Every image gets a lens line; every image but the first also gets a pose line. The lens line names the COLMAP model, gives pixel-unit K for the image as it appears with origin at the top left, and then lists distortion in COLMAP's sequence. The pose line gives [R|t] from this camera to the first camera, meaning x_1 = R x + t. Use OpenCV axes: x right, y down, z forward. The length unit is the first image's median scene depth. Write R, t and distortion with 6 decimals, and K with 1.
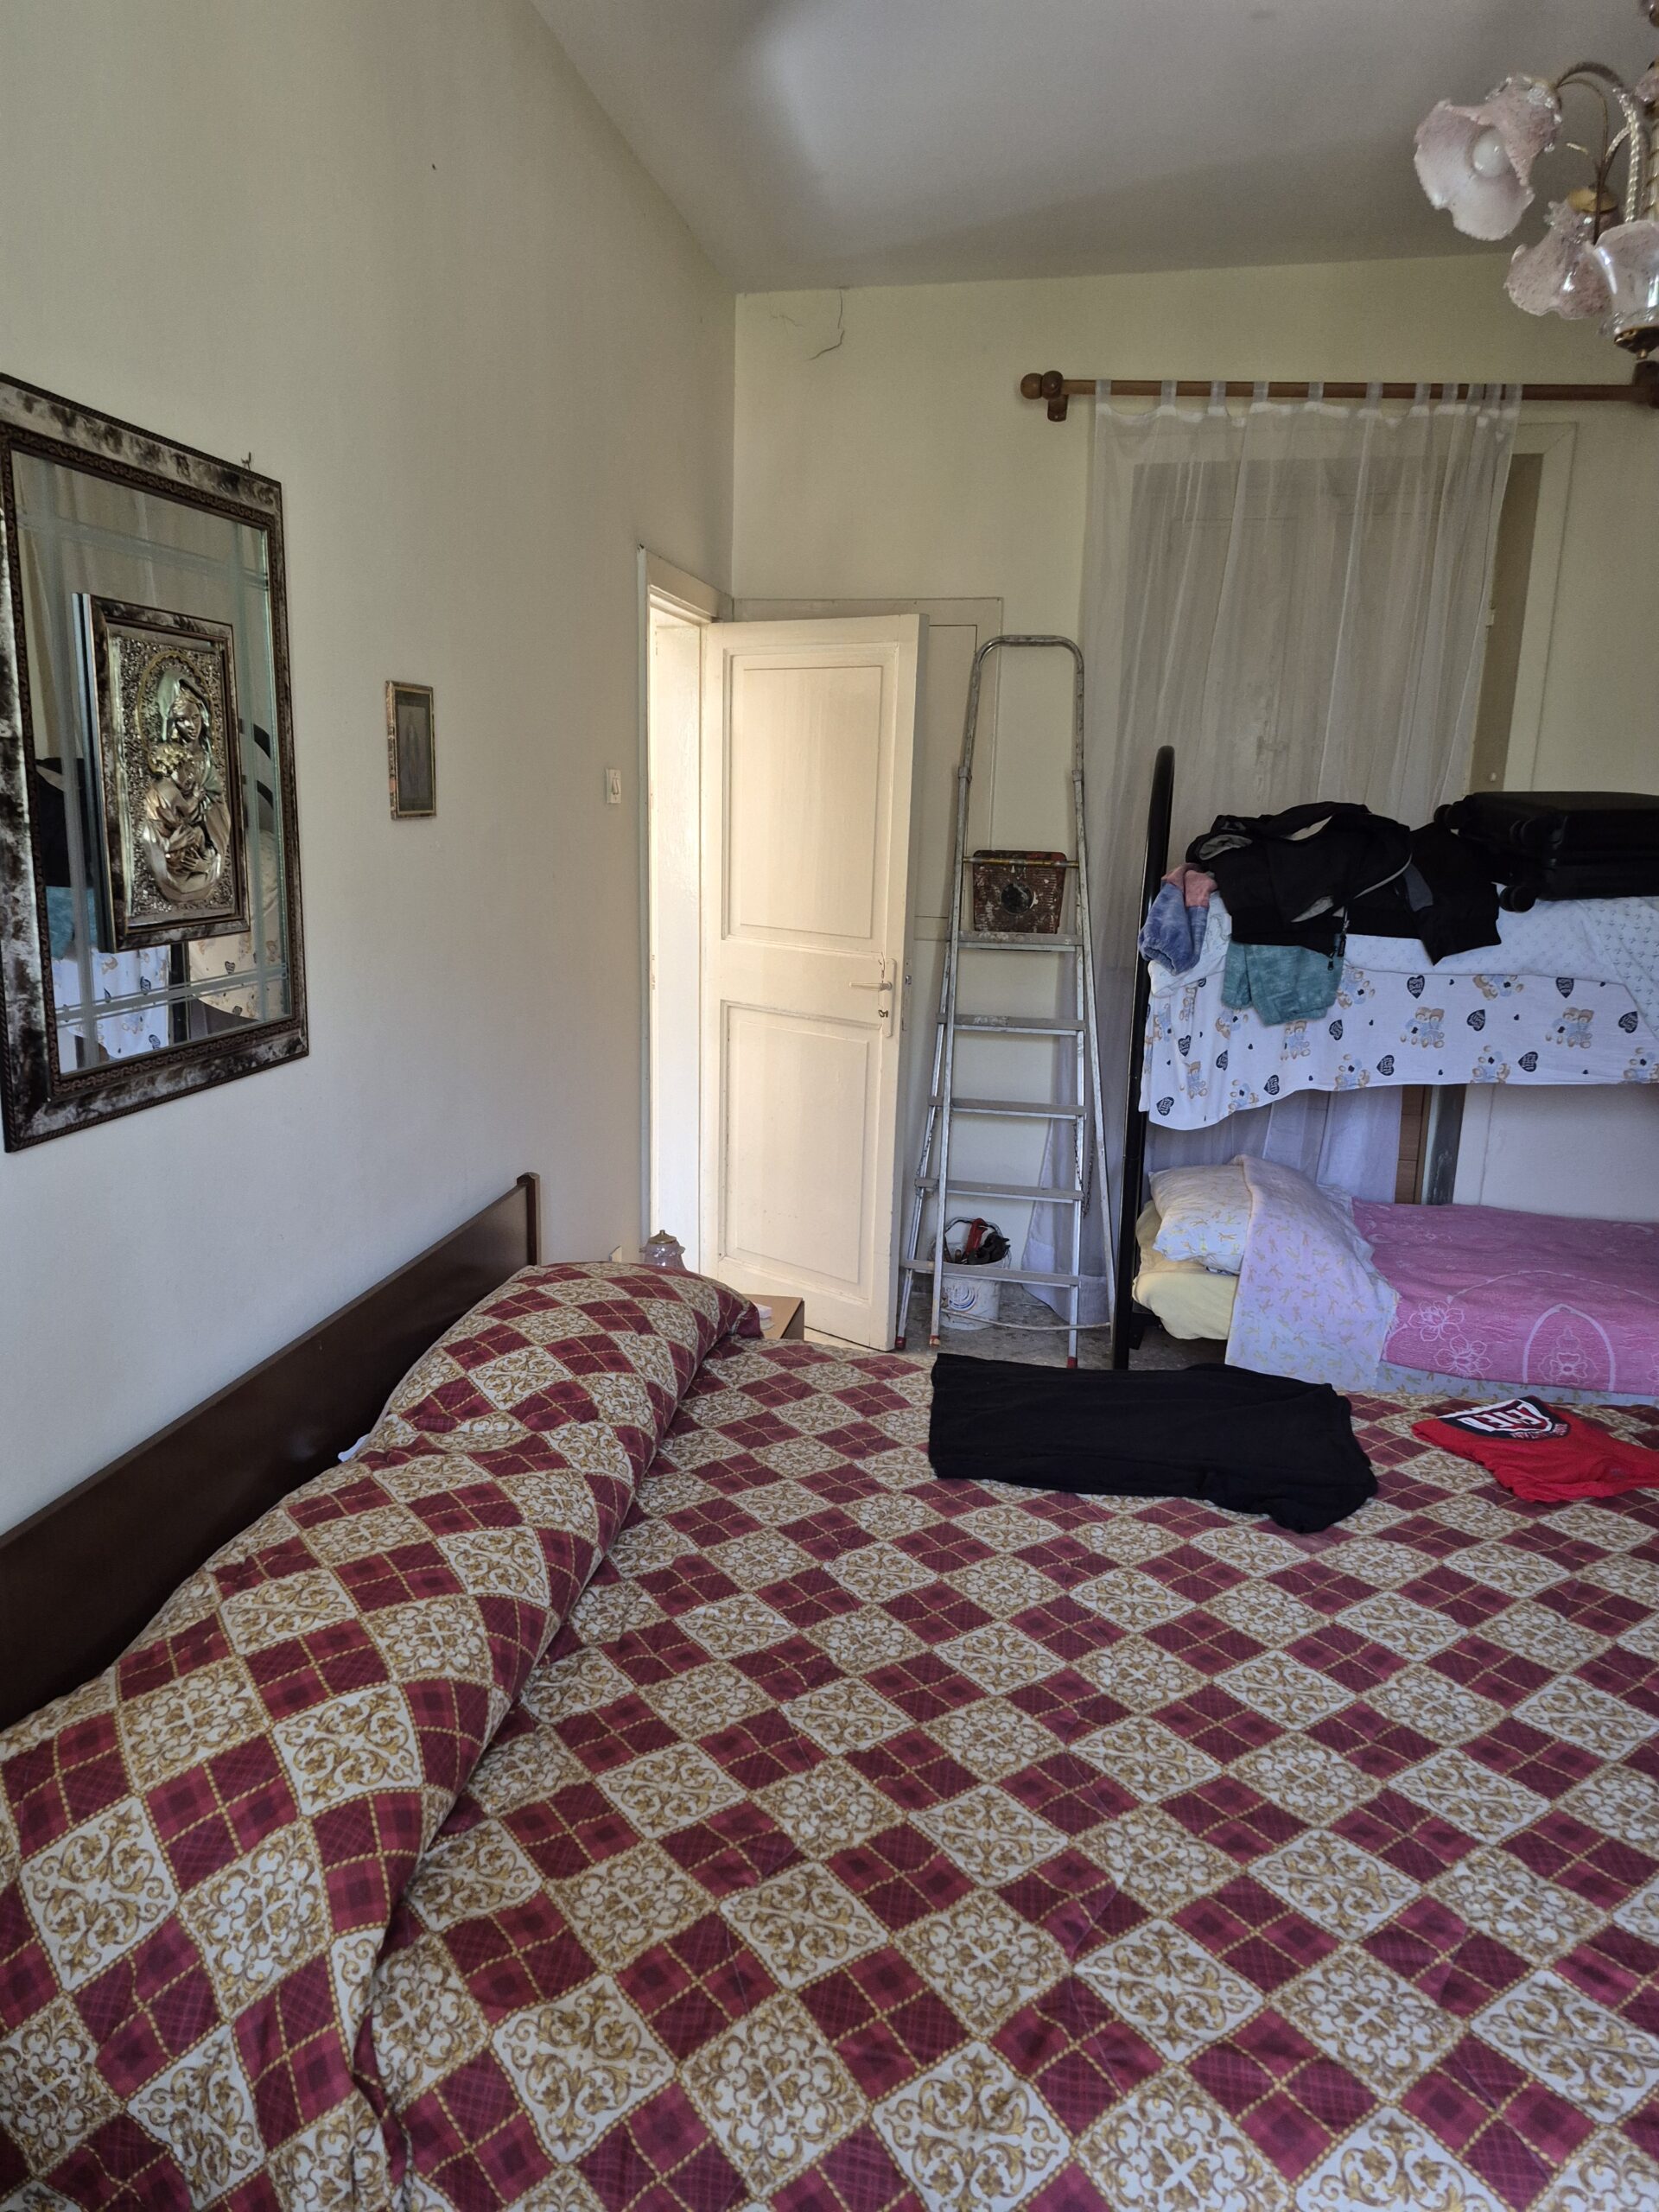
lens RADIAL K [[1477.6, 0, 855.1], [0, 1477.6, 1138.3], [0, 0, 1]] dist [0.086477, -0.108703]
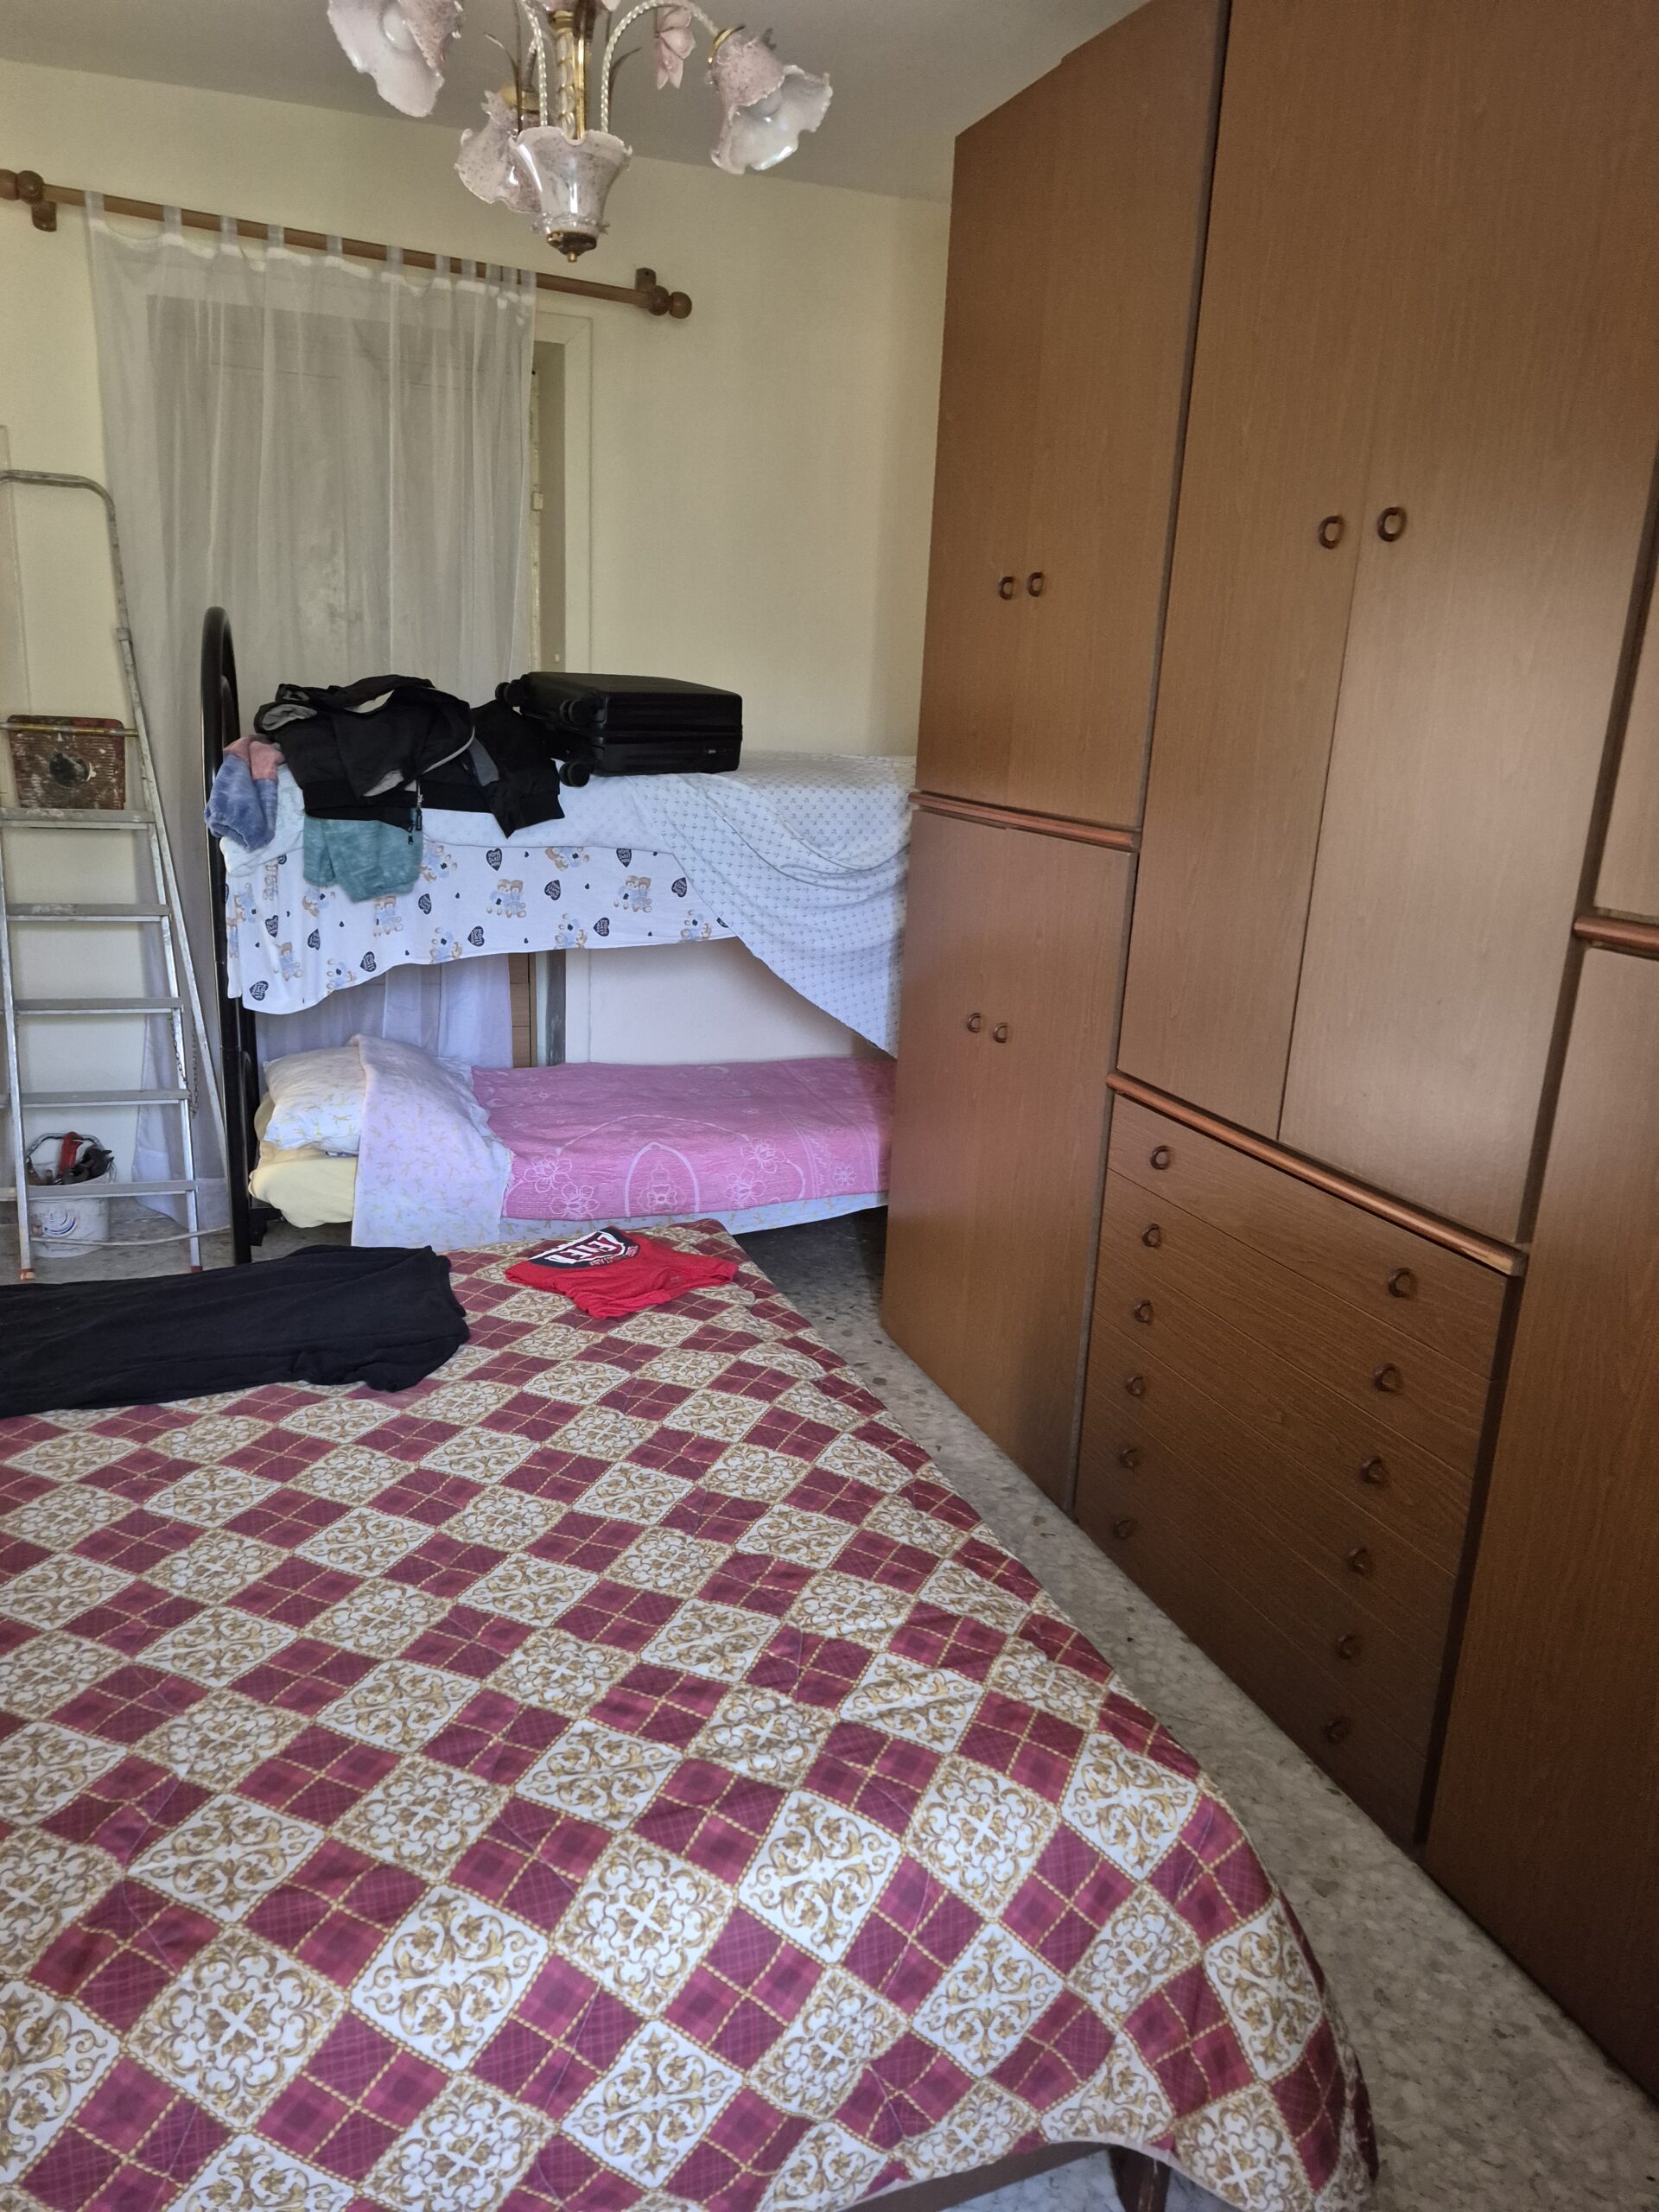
lens RADIAL K [[1484.8, 0, 816.5], [0, 1484.8, 1102.1], [0, 0, 1]] dist [0.125050, -0.176787]
pose [[0.865900, -0.111266, 0.487685, 0.040958], [0.084749, 0.993485, 0.076192, 0.006615], [-0.492985, -0.024644, 0.869688, -0.026517]]
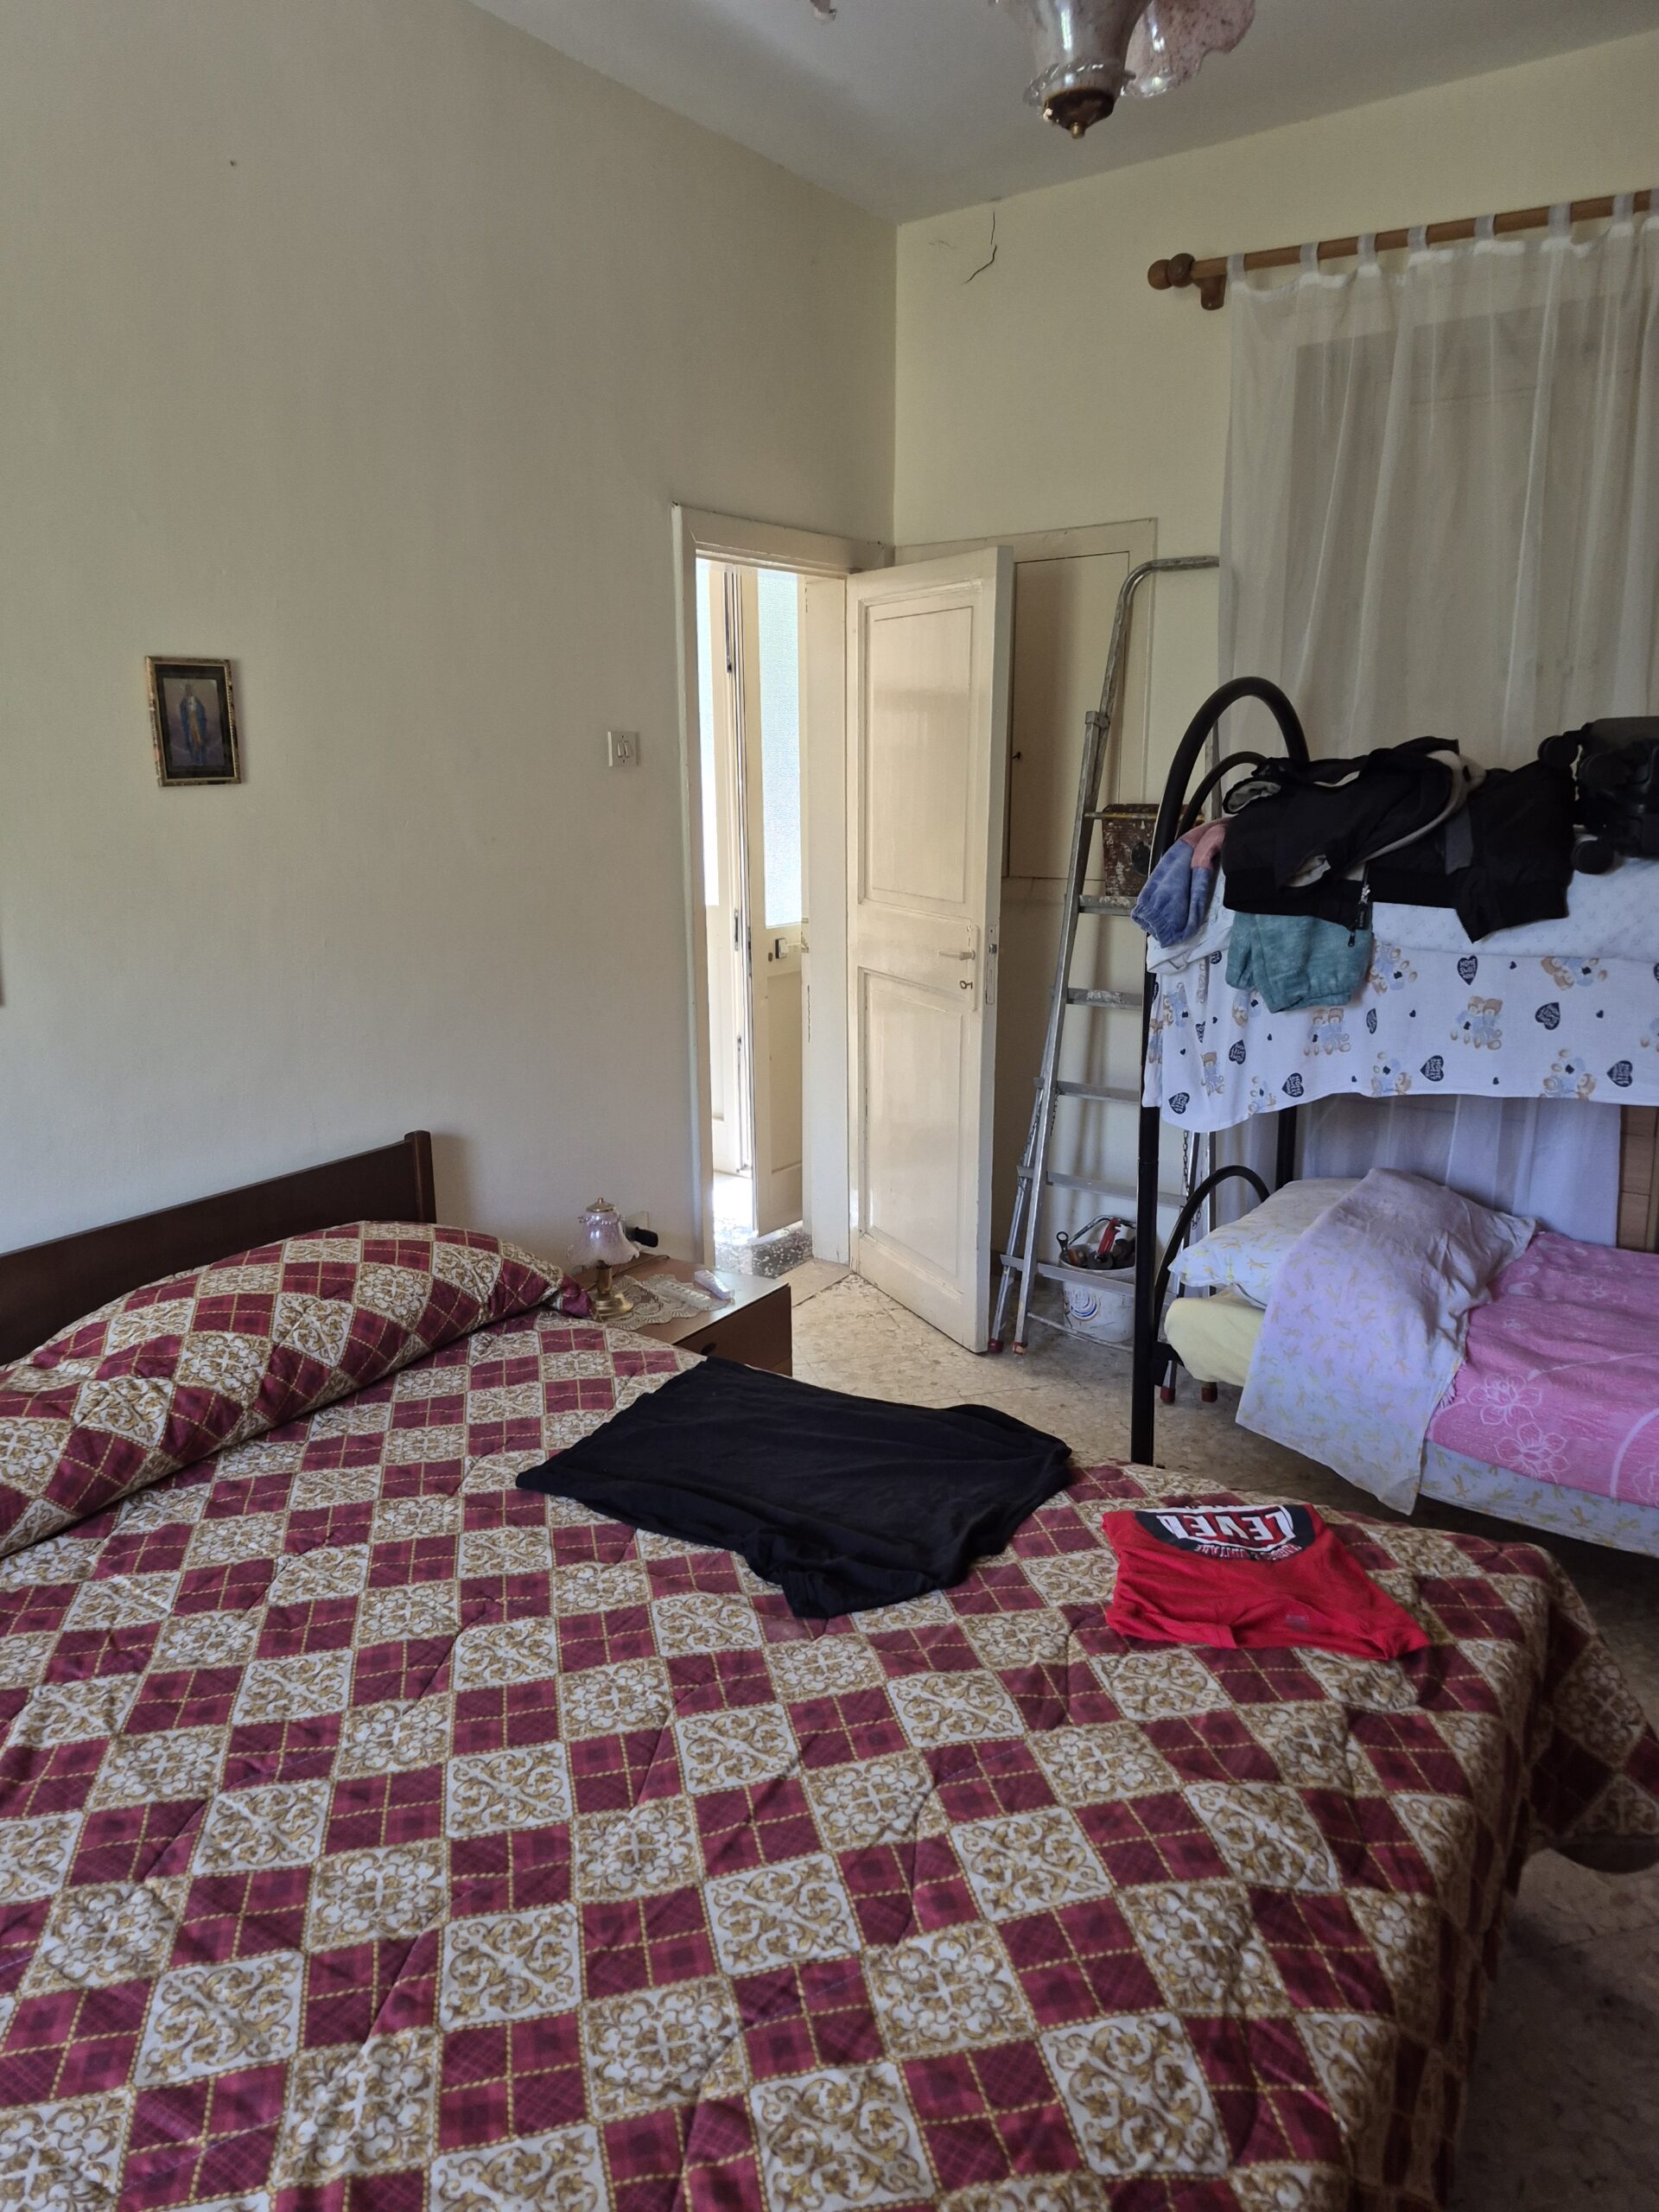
lens RADIAL K [[1500.5, 0, 833.6], [0, 1500.5, 1102.8], [0, 0, 1]] dist [0.080779, -0.096085]
pose [[0.917275, 0.058875, -0.393878, 0.390049], [-0.058909, 0.998191, 0.012016, -0.021840], [0.393873, 0.012180, 0.919084, 0.137064]]
